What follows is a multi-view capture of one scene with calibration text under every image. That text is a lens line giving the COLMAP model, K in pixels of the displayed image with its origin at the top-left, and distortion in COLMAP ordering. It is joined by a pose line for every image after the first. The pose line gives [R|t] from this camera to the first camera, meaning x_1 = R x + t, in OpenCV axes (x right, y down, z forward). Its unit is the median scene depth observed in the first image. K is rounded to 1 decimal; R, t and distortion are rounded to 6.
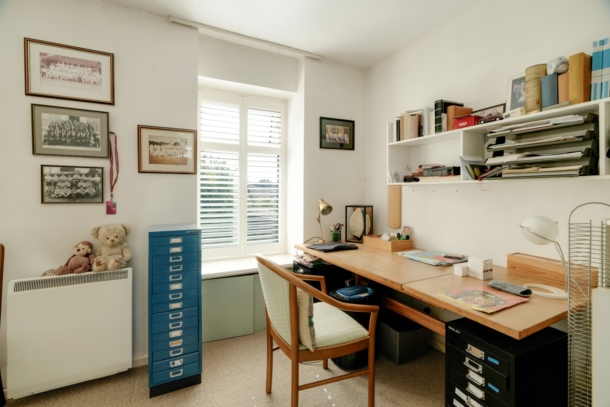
lens RADIAL K [[276.5, 0, 304.0], [0, 276.5, 191.3], [0, 0, 1]] dist [-0.000720, 0.000150]
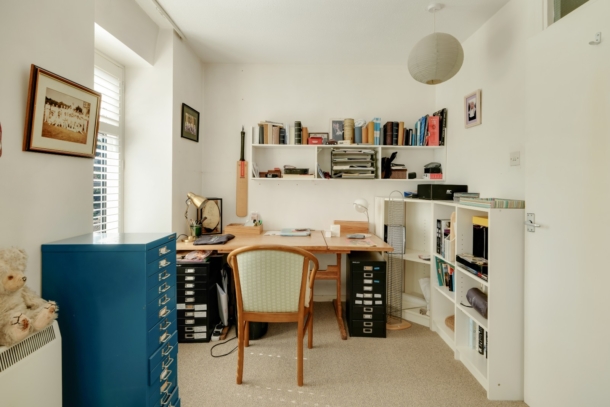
lens RADIAL K [[305.9, 0, 298.0], [0, 305.9, 188.8], [0, 0, 1]] dist [-0.000930, -0.000271]
pose [[0.471927, -0.010713, 0.881572, -0.939270], [-0.009628, 0.999804, 0.017304, -0.009530], [-0.881585, -0.016654, 0.471731, 0.262534]]
